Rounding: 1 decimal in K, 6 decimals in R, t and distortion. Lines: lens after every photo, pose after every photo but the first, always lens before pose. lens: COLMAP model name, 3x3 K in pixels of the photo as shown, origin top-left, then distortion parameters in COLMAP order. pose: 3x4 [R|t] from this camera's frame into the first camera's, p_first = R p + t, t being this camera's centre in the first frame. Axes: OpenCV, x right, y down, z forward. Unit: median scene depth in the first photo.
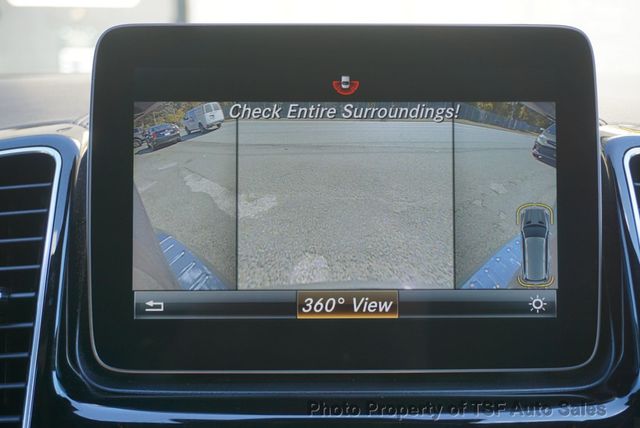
lens RADIAL K [[924.9, 0, 320.4], [0, 924.9, 216.0], [0, 0, 1]] dist [-0.049110, 0.000000]
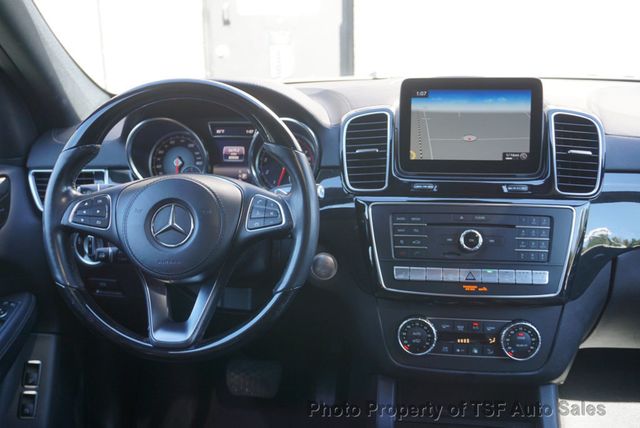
lens RADIAL K [[683.9, 0, 320.0], [0, 683.9, 214.9], [0, 0, 1]] dist [0.026959, 0.000000]
pose [[0.989445, 0.026310, -0.142499, -0.164276], [-0.014546, 0.996445, 0.082975, 0.114838], [0.144175, -0.080026, 0.986311, -1.804957]]
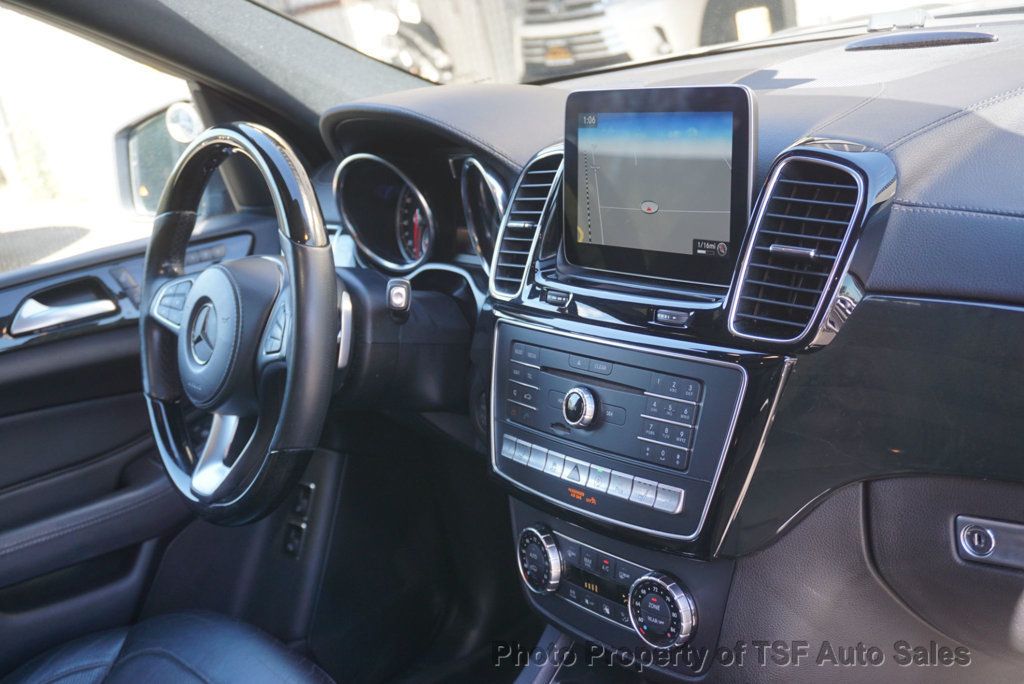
lens RADIAL K [[1330.2, 0, 510.0], [0, 1330.2, 345.7], [0, 0, 1]] dist [0.105305, 0.000000]
pose [[0.578317, 0.135245, -0.804524, 2.100101], [0.038839, 0.980480, 0.192744, -0.232165], [0.814887, -0.142714, 0.561775, -0.802920]]
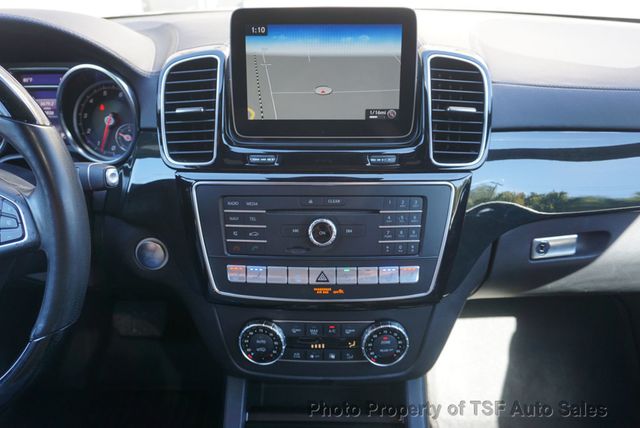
lens RADIAL K [[475.5, 0, 318.2], [0, 475.5, 208.1], [0, 0, 1]] dist [-0.025135, -0.015441]
pose [[0.999314, 0.010253, -0.035598, 0.068693], [0.000148, 0.959822, 0.280609, -0.034379], [0.037045, -0.280421, 0.959162, -0.486864]]
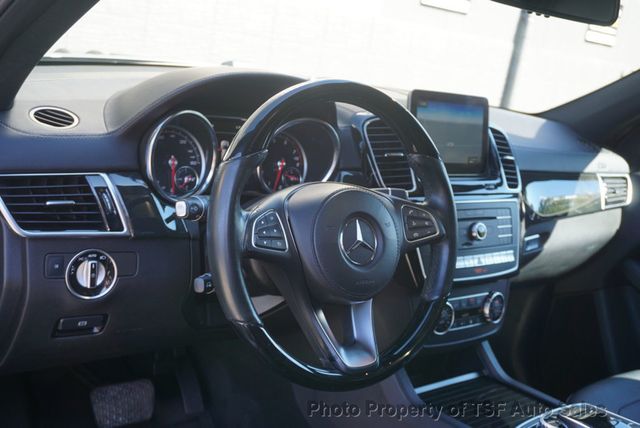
lens RADIAL K [[683.9, 0, 323.2], [0, 683.9, 213.8], [0, 0, 1]] dist [0.026959, 0.000000]
pose [[0.790021, -0.030961, 0.612297, -2.426313], [-0.047215, 0.992685, 0.111116, 0.022004], [-0.611259, -0.116694, 0.782781, -1.188496]]
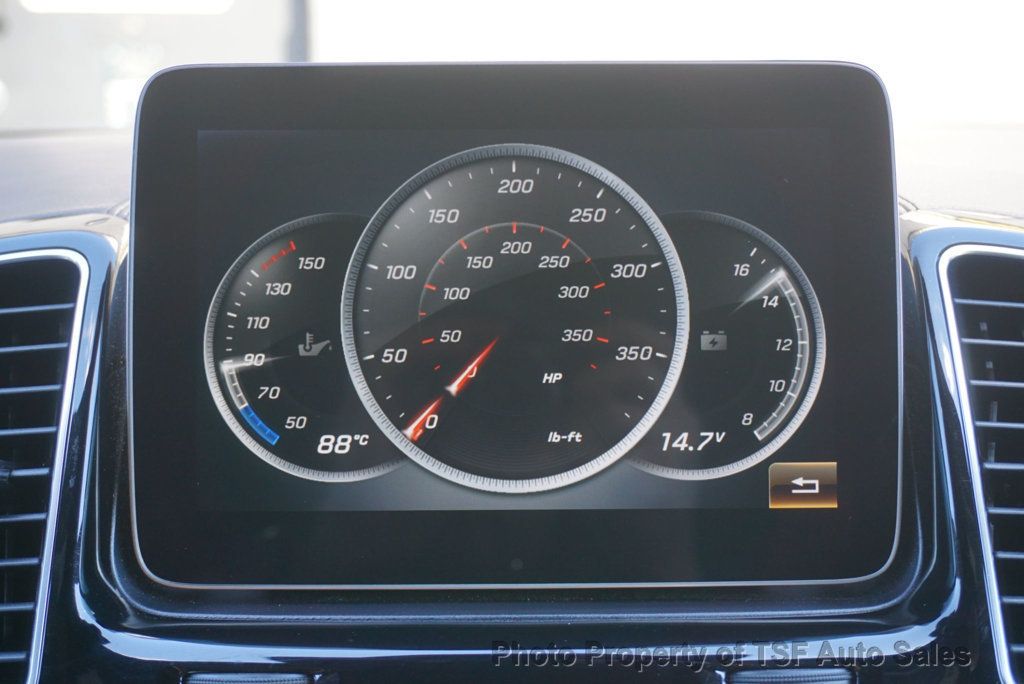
lens RADIAL K [[1479.8, 0, 509.2], [0, 1479.8, 341.3], [0, 0, 1]] dist [-0.049110, 0.000000]
pose [[0.999956, -0.004263, -0.008409, 0.032425], [0.004238, 0.999987, -0.002969, -0.004121], [0.008421, 0.002933, 0.999960, -0.064209]]
